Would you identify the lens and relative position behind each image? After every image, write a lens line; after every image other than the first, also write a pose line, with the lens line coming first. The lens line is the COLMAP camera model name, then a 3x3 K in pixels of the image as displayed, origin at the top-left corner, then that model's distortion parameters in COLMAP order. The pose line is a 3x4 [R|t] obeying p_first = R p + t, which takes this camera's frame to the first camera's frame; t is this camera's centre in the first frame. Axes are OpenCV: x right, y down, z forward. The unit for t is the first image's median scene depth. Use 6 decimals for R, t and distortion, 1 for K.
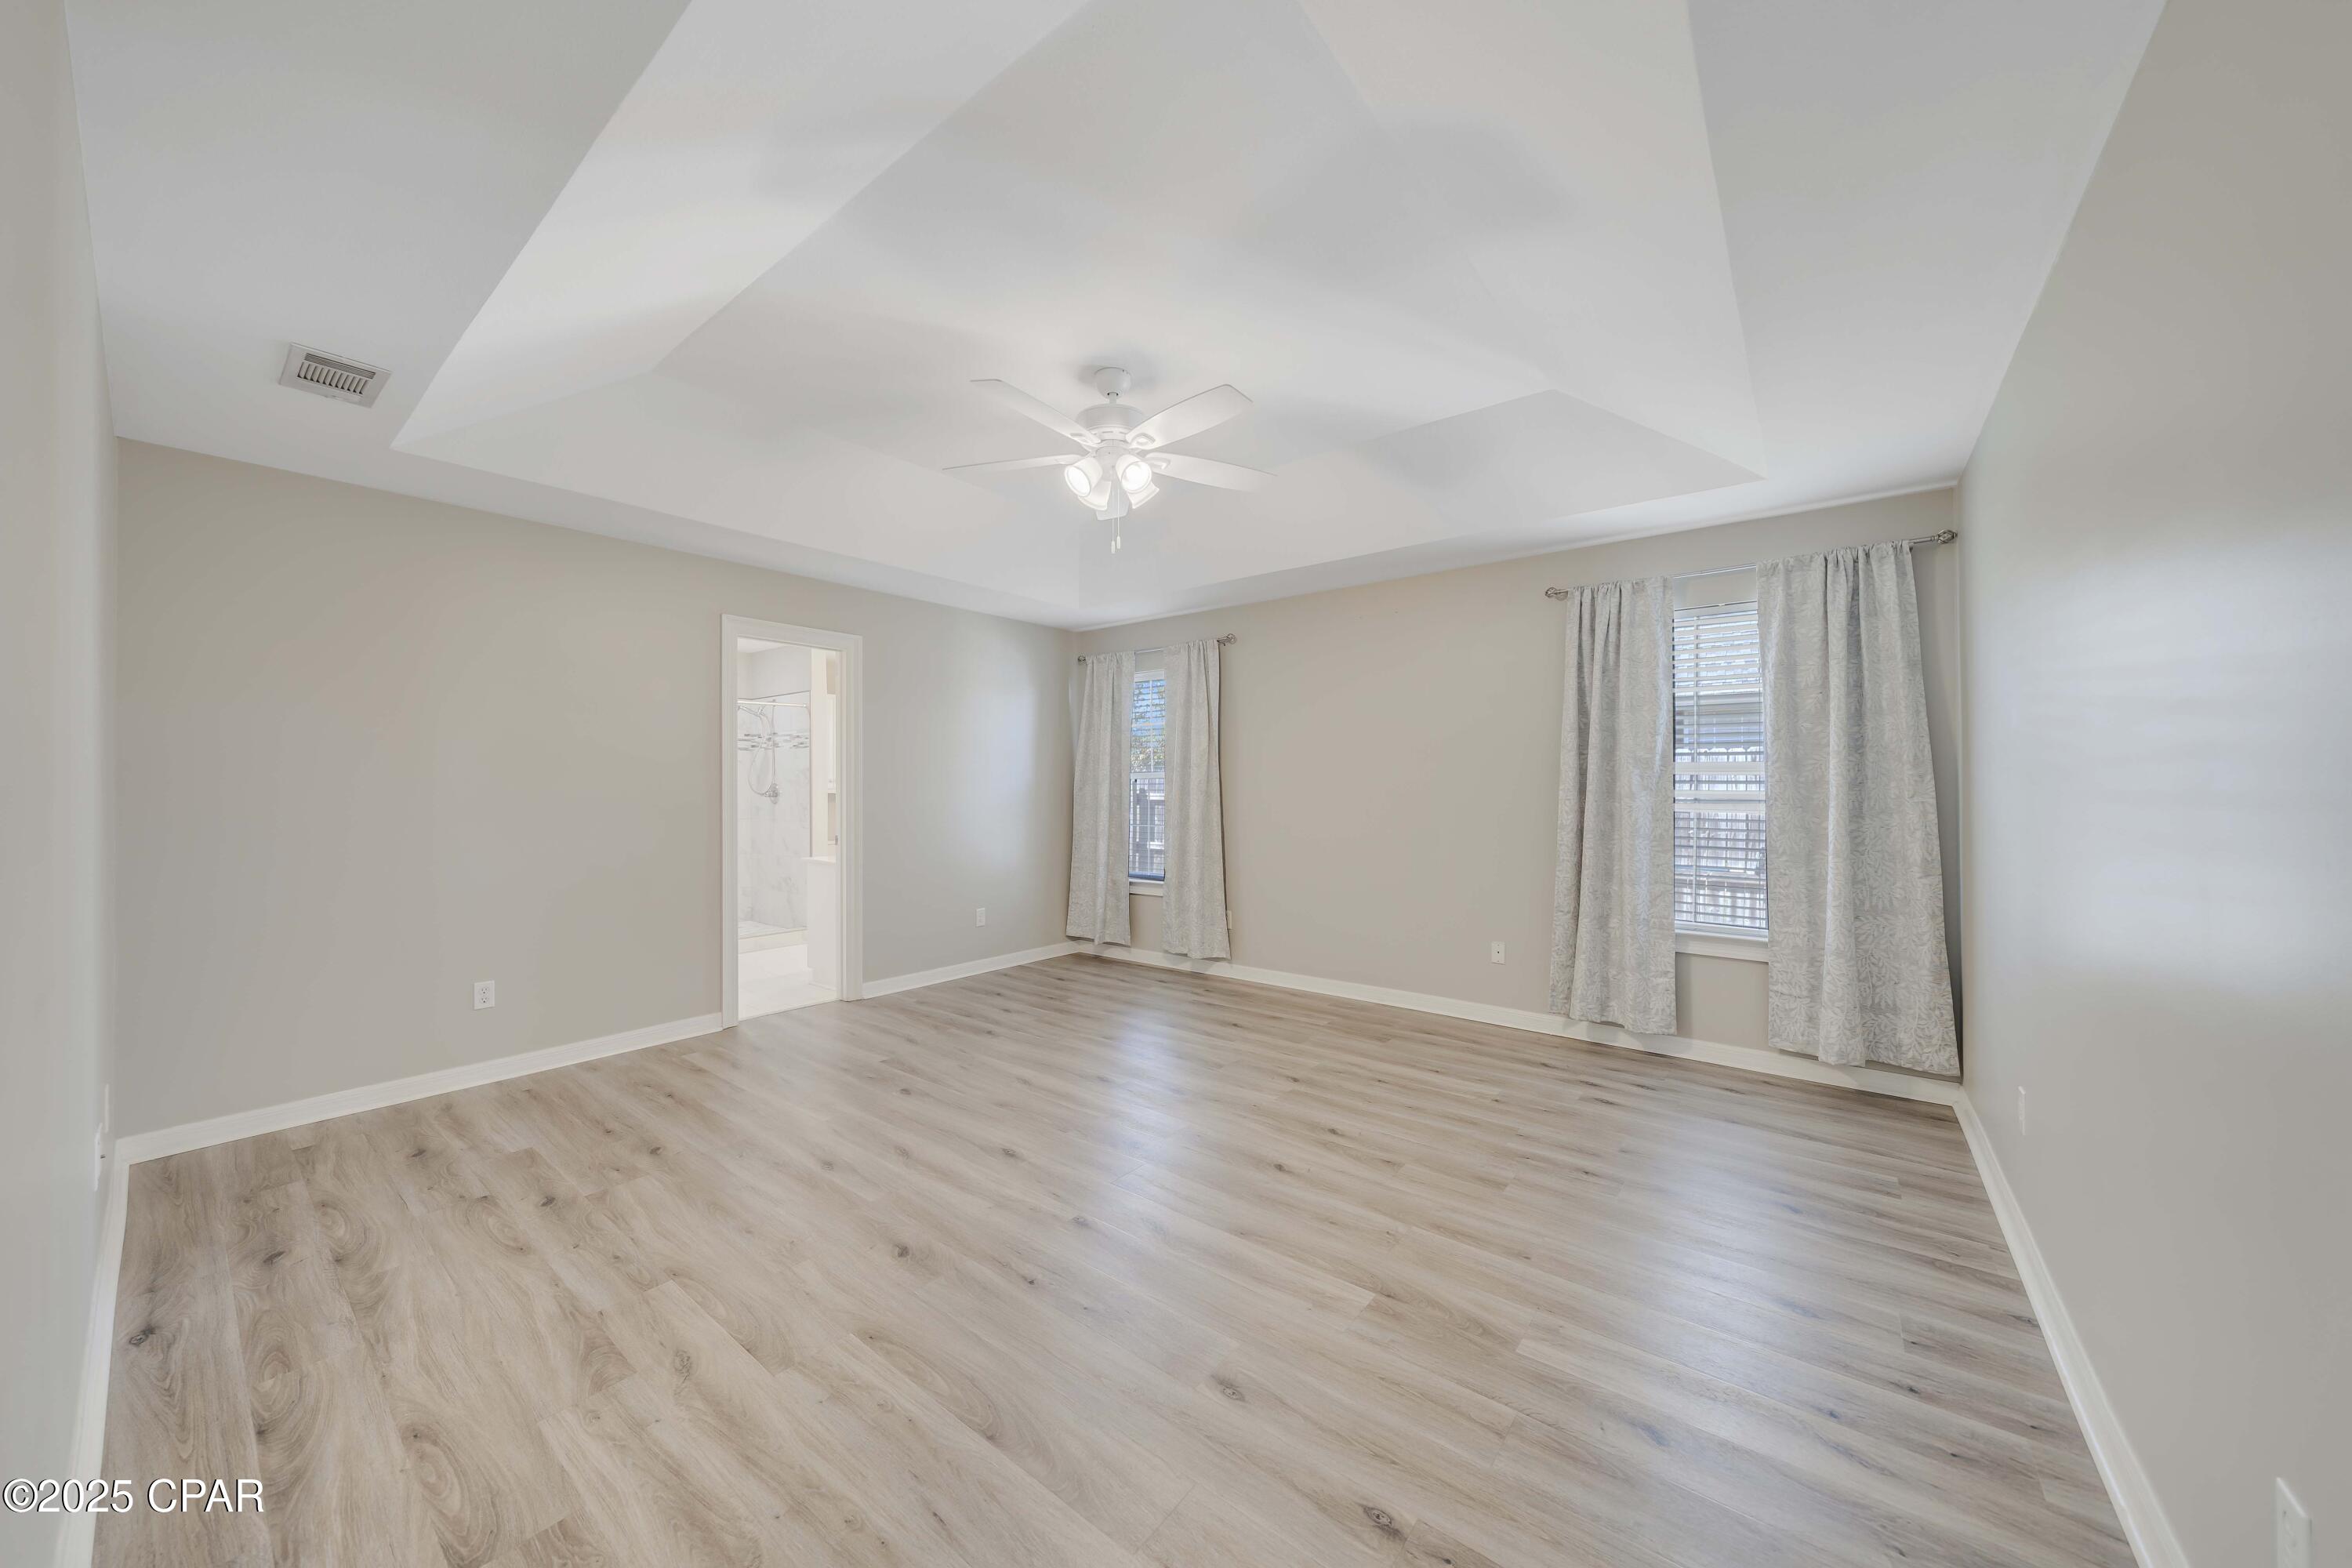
lens RADIAL K [[815.8, 0, 1162.9], [0, 815.8, 783.7], [0, 0, 1]] dist [-0.005162, 0.000632]
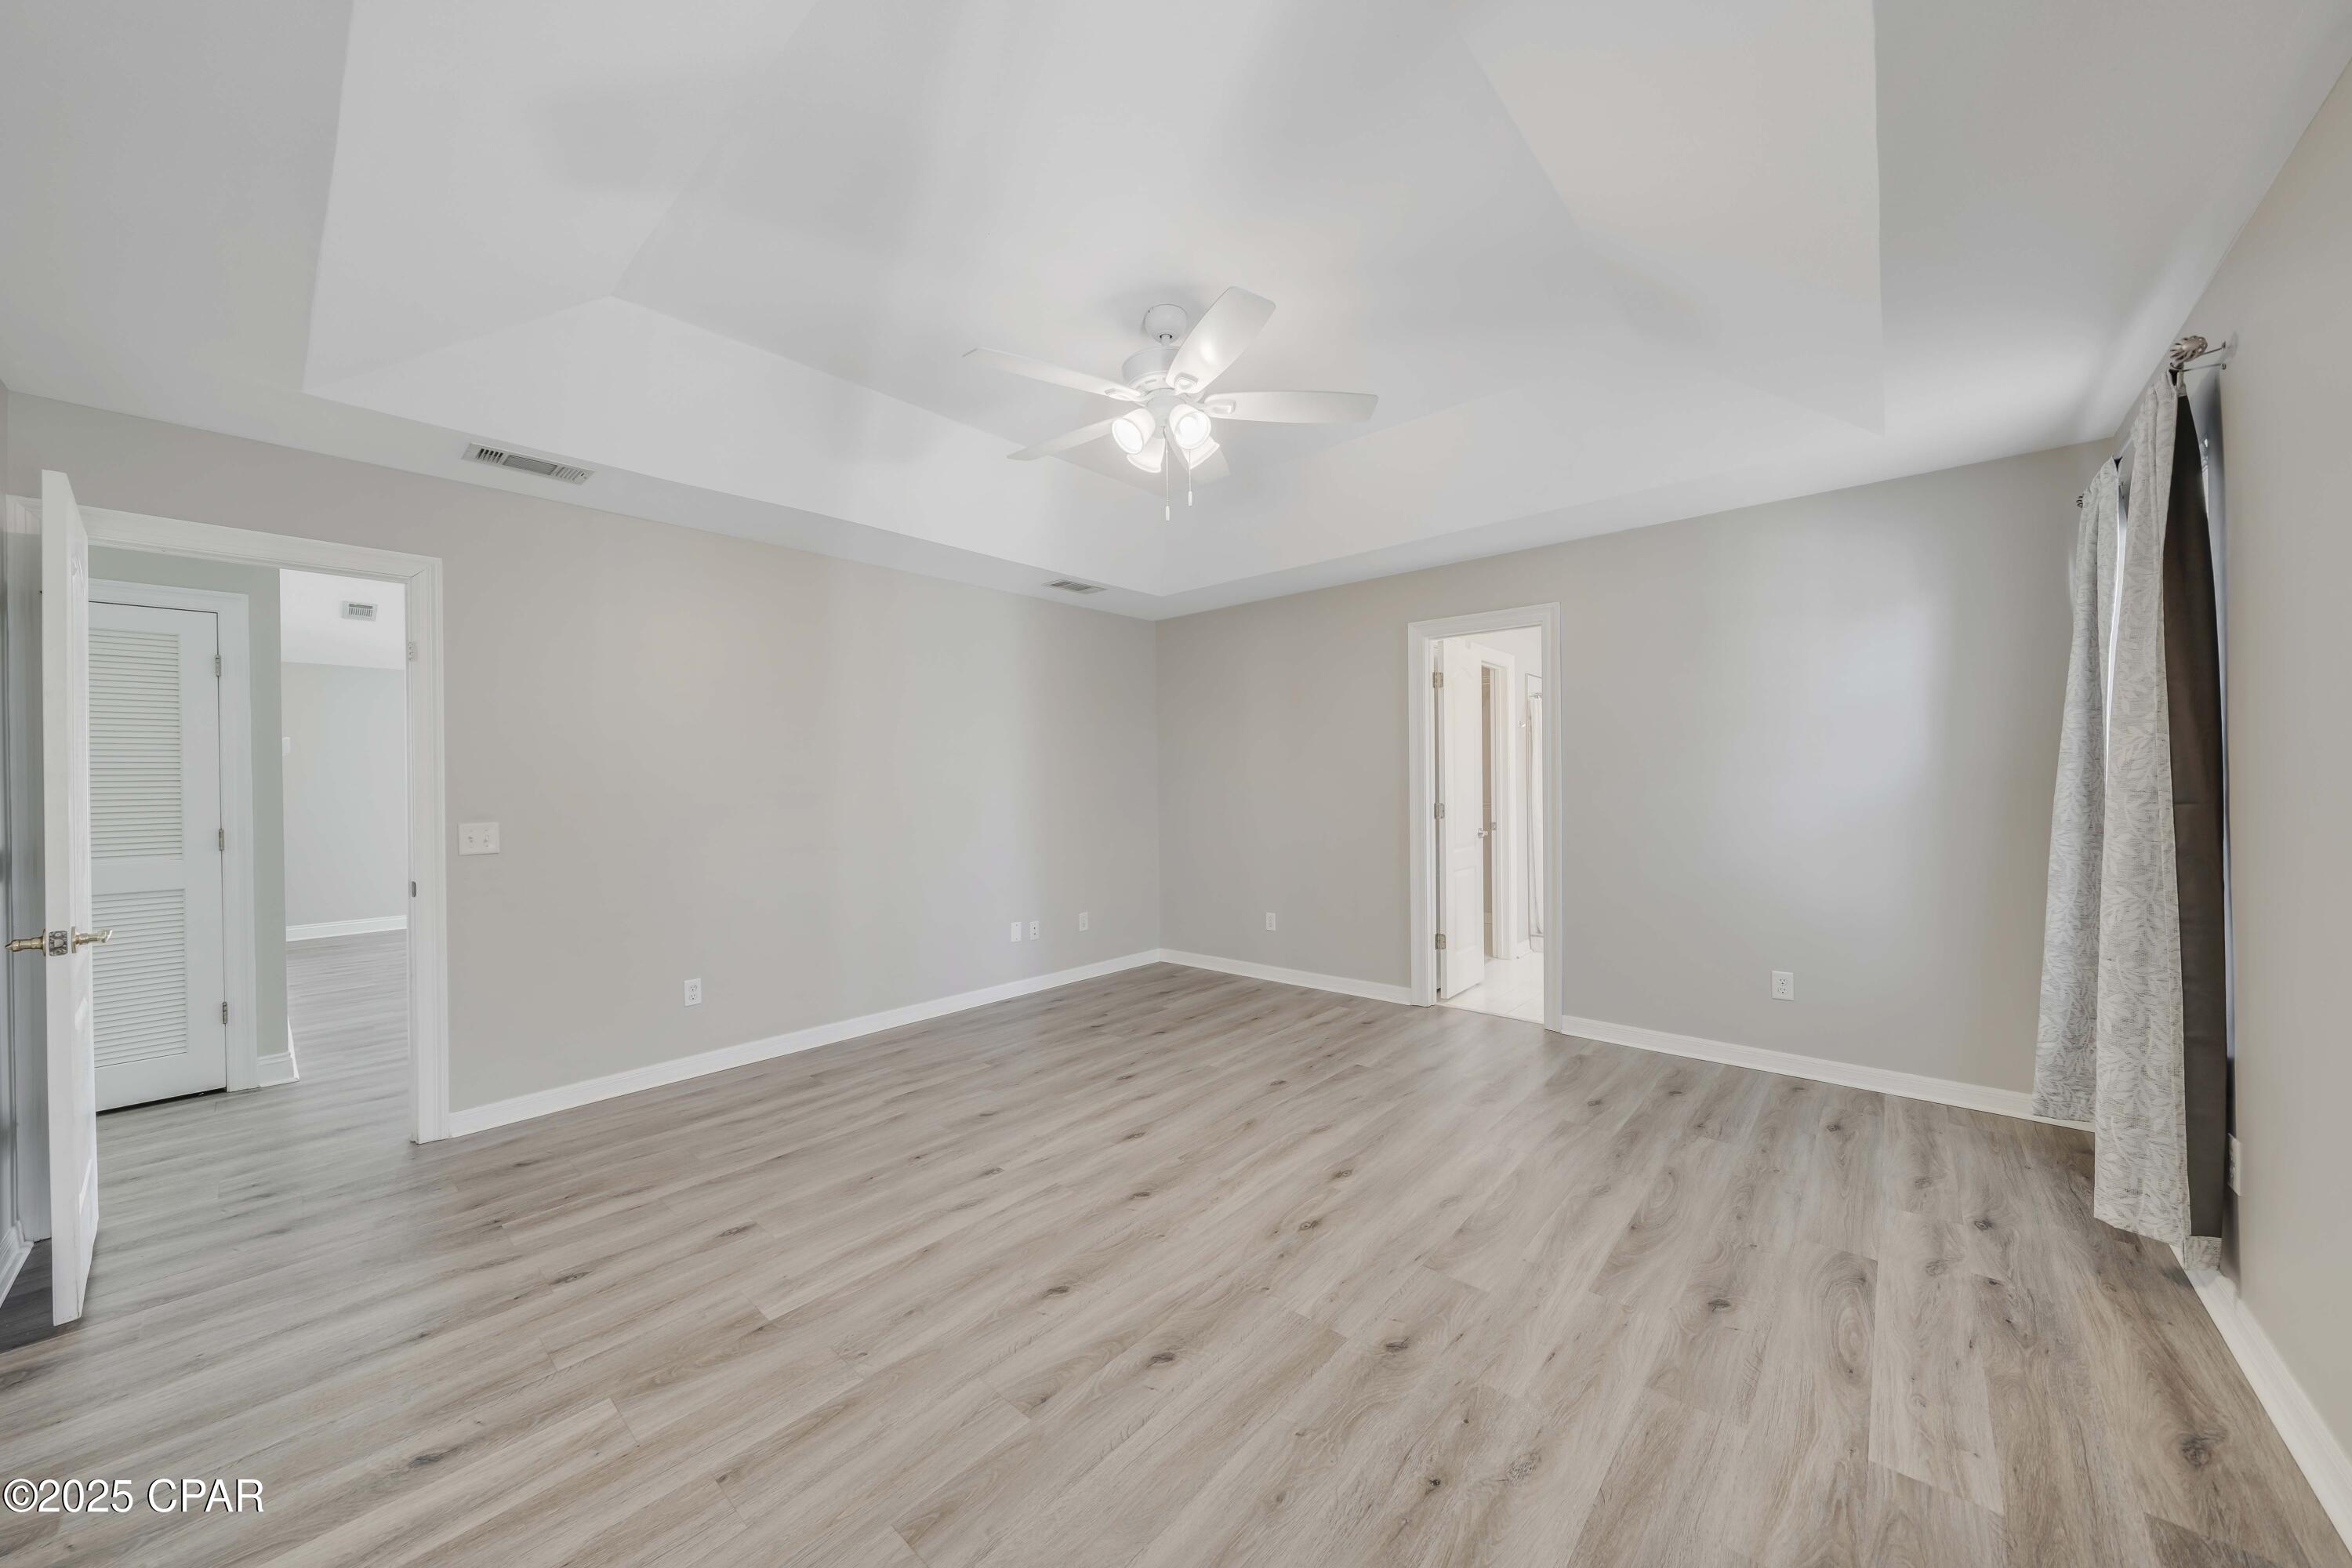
lens RADIAL K [[802.9, 0, 1171.6], [0, 802.9, 782.3], [0, 0, 1]] dist [-0.000680, 0.000058]
pose [[-0.043494, 0.000534, -0.999054, 0.953970], [0.019023, 0.999819, -0.000294, -0.013002], [0.998873, -0.019018, -0.043496, 1.212049]]
